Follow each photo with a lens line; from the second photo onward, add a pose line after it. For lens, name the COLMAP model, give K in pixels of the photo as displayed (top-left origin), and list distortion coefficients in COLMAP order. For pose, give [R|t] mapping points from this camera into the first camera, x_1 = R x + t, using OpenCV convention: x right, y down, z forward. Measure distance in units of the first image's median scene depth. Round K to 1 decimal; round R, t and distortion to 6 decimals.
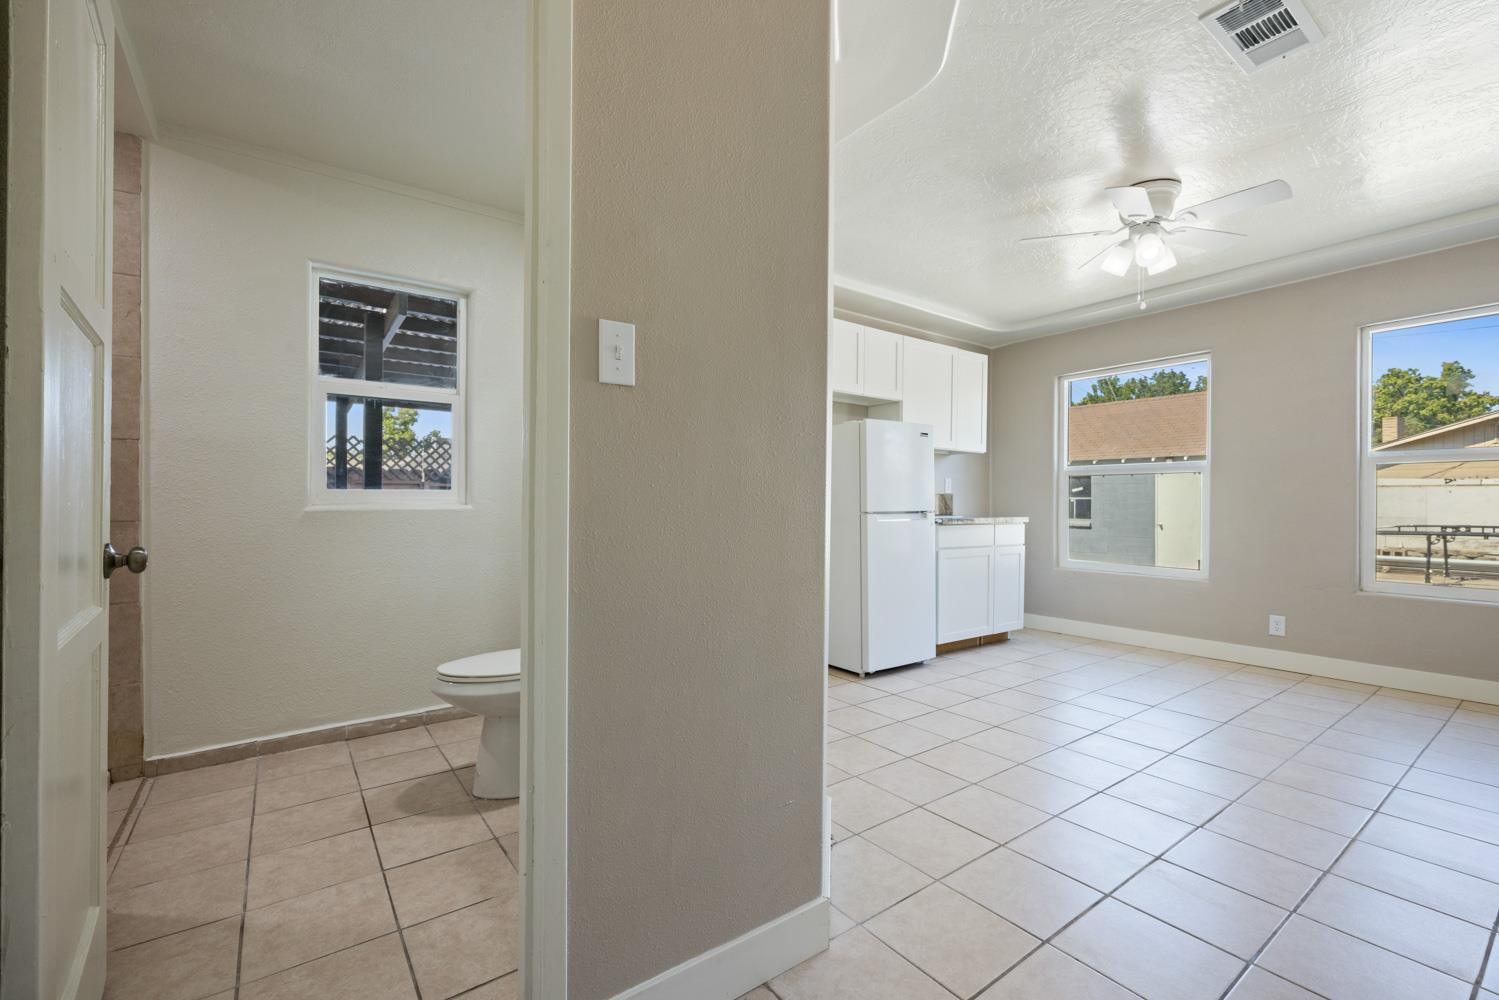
lens RADIAL K [[634.3, 0, 720.1], [0, 634.3, 501.8], [0, 0, 1]] dist [-0.010325, 0.001024]
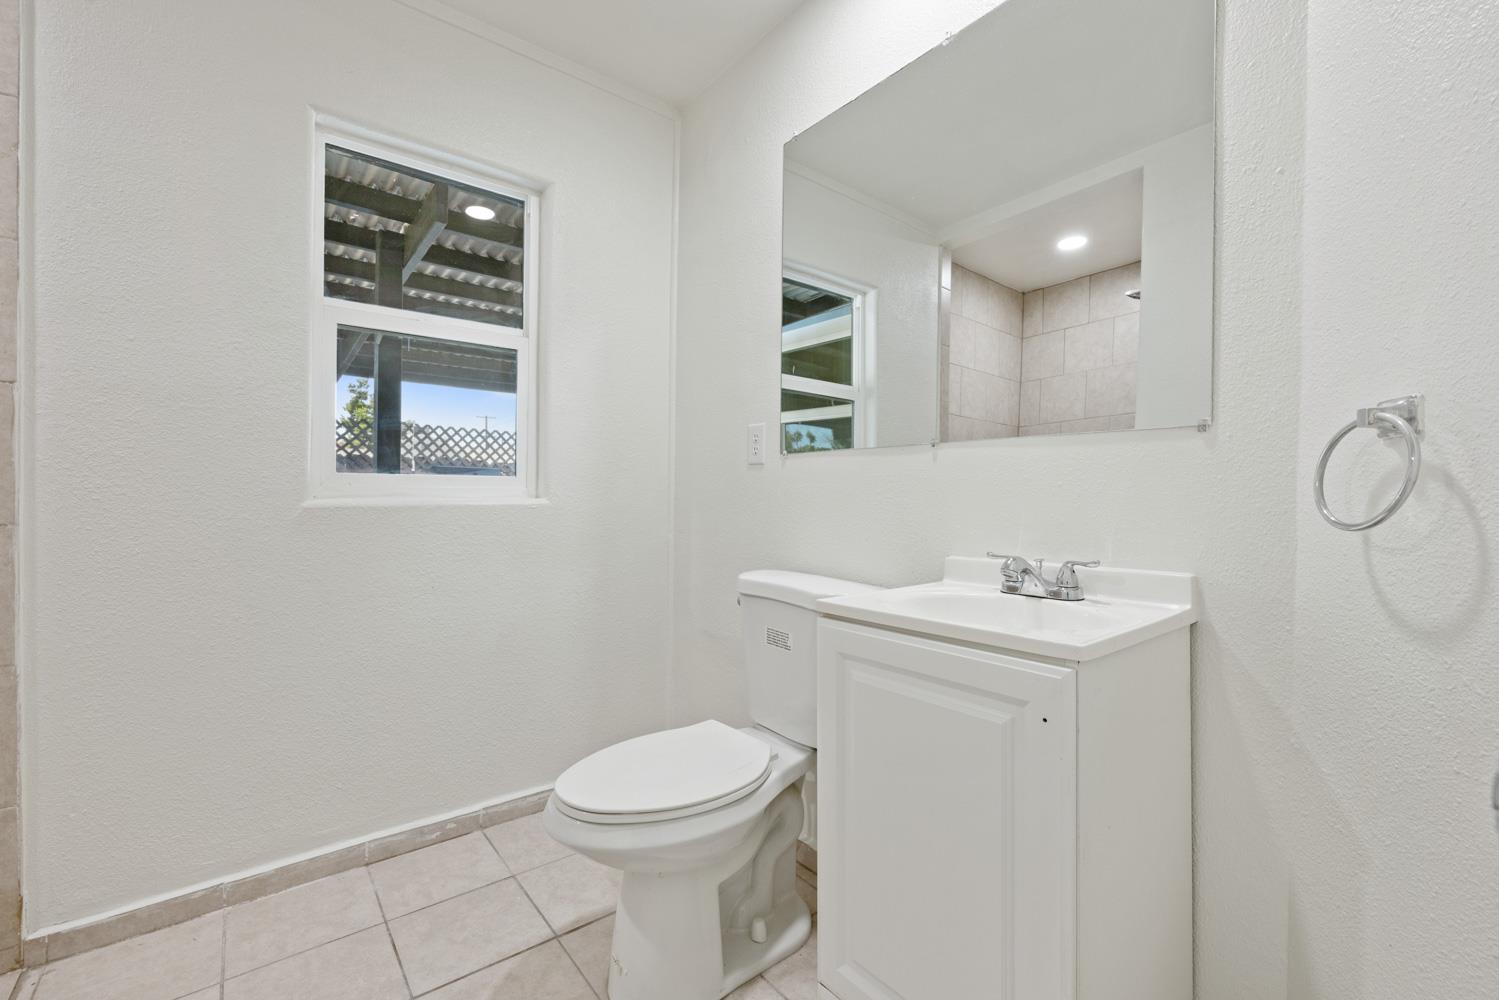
lens RADIAL K [[634.3, 0, 718.6], [0, 634.3, 495.2], [0, 0, 1]] dist [-0.010325, 0.001024]
pose [[0.999376, 0.004551, 0.035031, -0.264500], [-0.004566, 0.999990, 0.000343, 0.000735], [-0.035029, -0.000503, 0.999386, 0.356071]]
